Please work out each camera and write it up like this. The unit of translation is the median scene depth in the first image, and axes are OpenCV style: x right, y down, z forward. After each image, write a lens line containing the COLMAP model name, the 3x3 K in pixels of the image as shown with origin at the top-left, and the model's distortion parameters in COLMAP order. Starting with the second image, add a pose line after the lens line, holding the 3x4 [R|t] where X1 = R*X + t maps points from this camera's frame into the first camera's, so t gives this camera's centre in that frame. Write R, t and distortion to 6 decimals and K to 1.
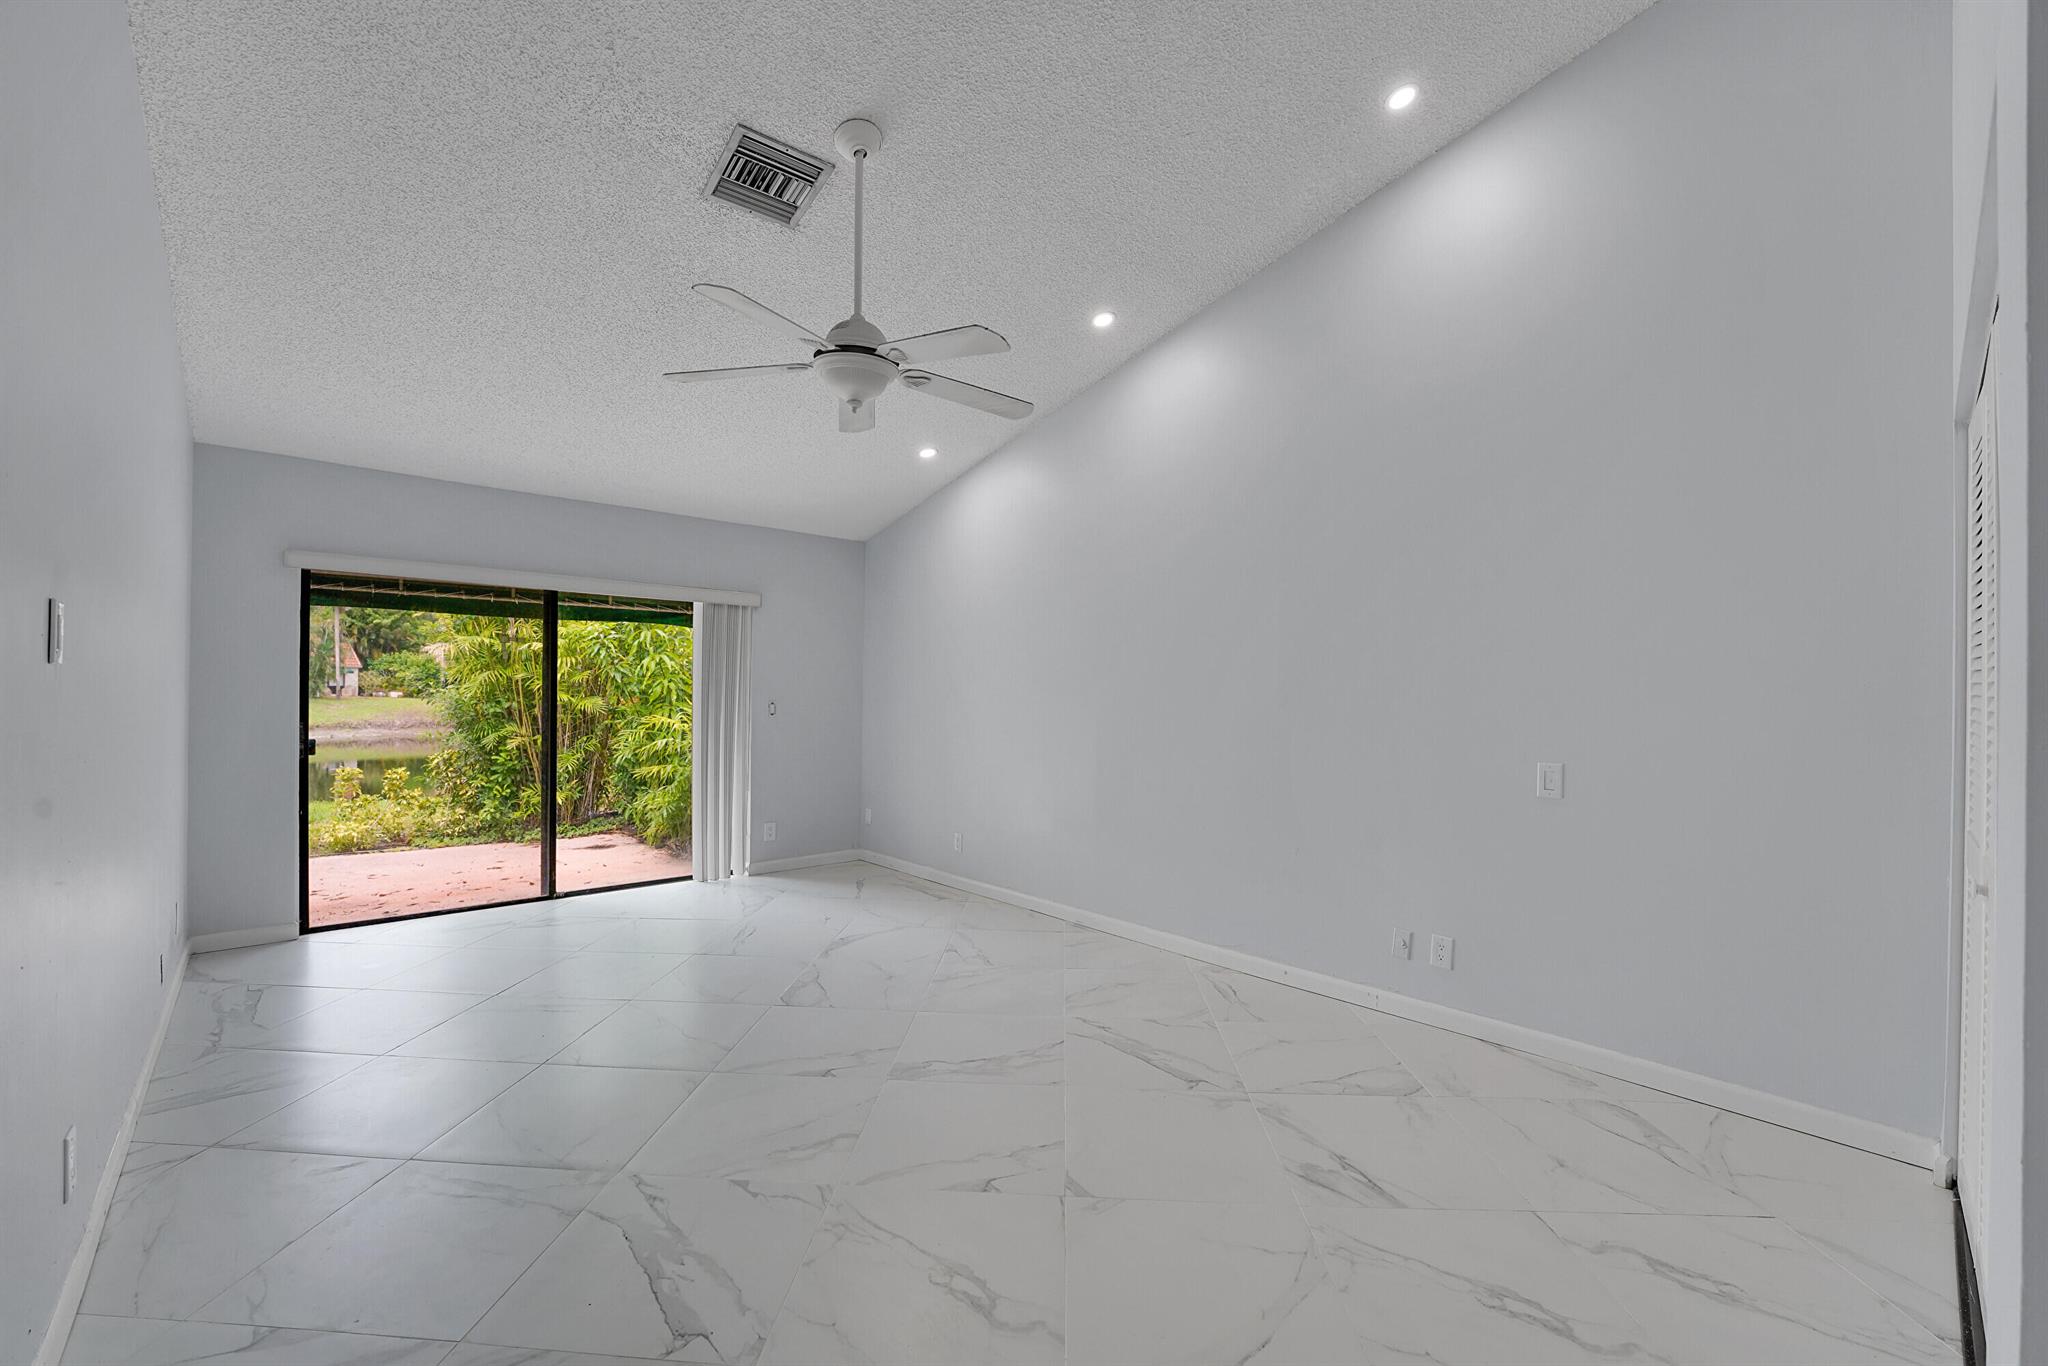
lens RADIAL K [[832.2, 0, 1017.8], [0, 832.2, 687.3], [0, 0, 1]] dist [-0.029202, 0.003829]
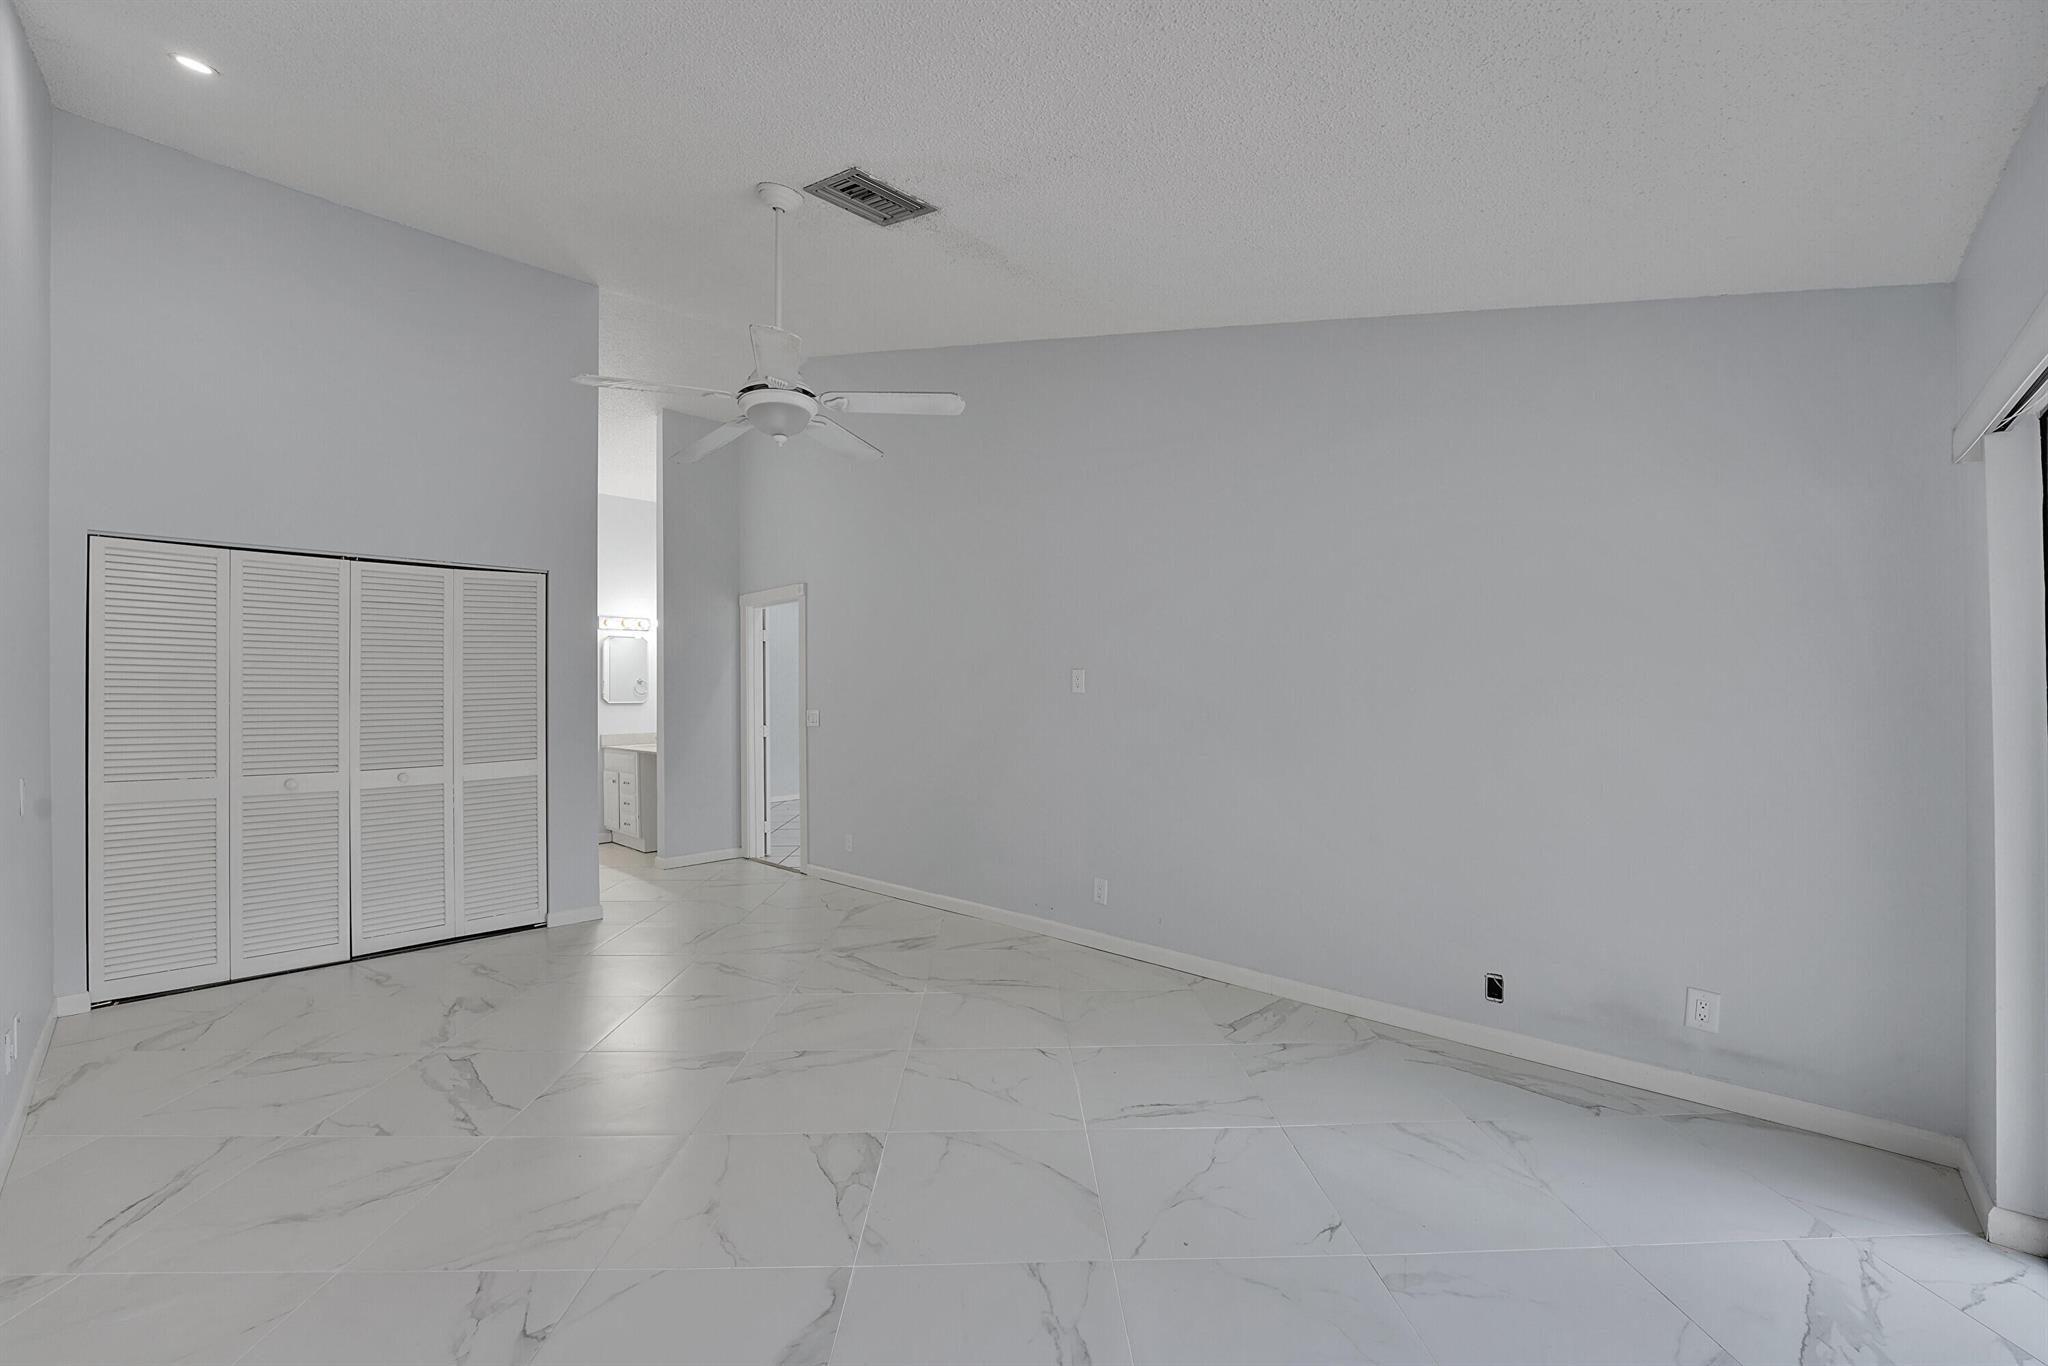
lens RADIAL K [[832.2, 0, 1025.2], [0, 832.2, 688.0], [0, 0, 1]] dist [-0.029202, 0.003829]
pose [[-0.996387, -0.005946, -0.084723, -0.237643], [-0.004839, 0.999900, -0.013271, -0.002160], [0.084793, -0.012813, -0.996316, 1.174864]]
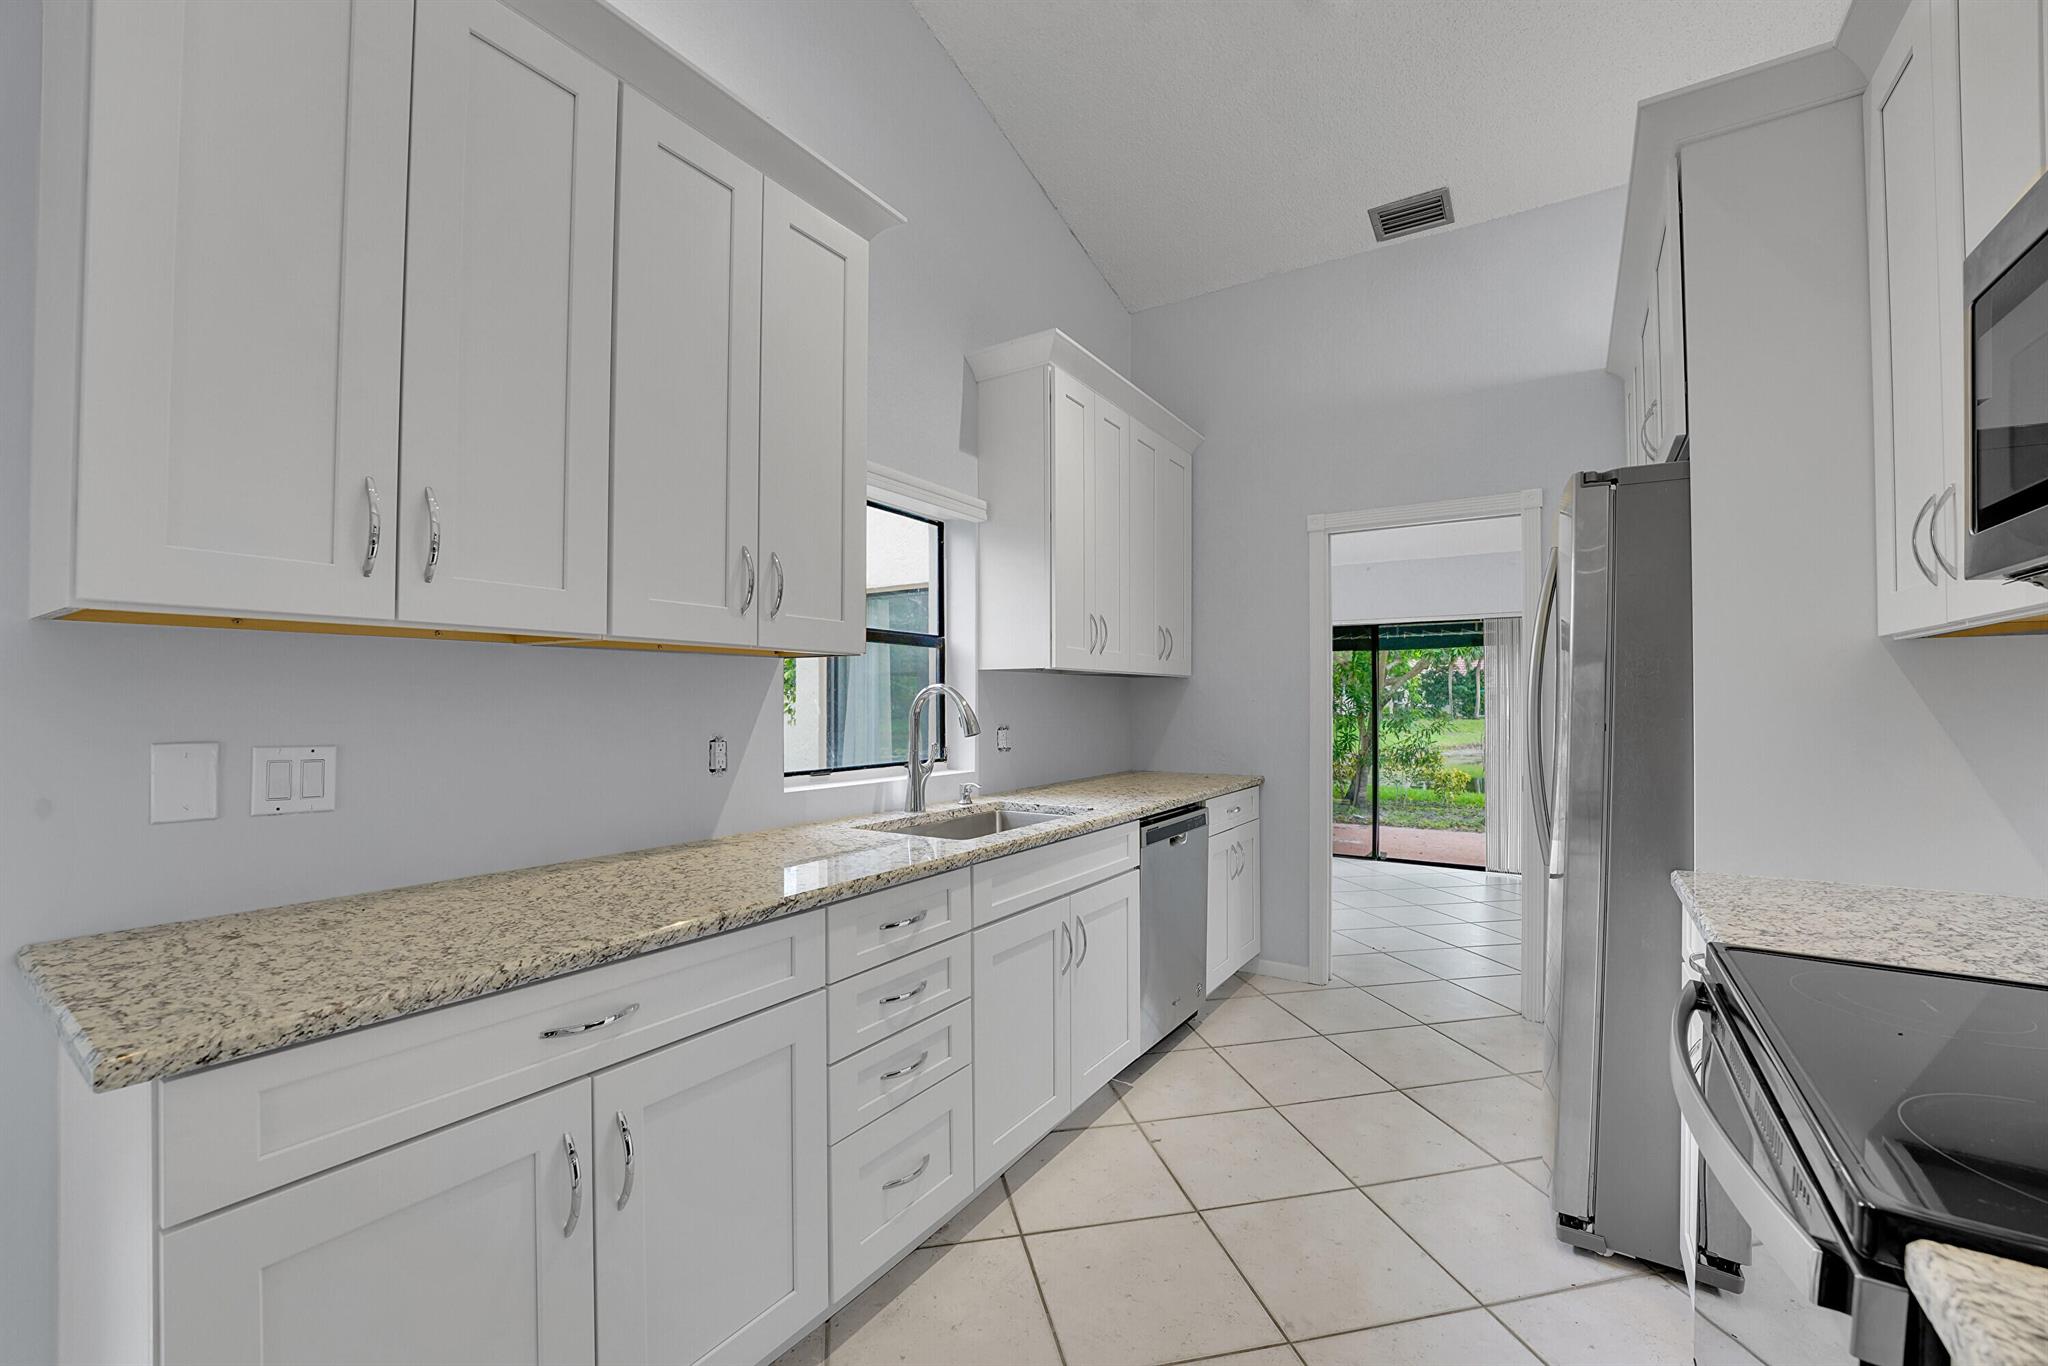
lens RADIAL K [[832.2, 0, 1018.9], [0, 832.2, 691.5], [0, 0, 1]] dist [-0.029202, 0.003829]
pose [[0.135322, -0.025889, -0.990463, 0.697144], [0.005183, 0.999663, -0.025422, 0.016142], [0.990788, -0.001693, 0.135411, 0.249900]]
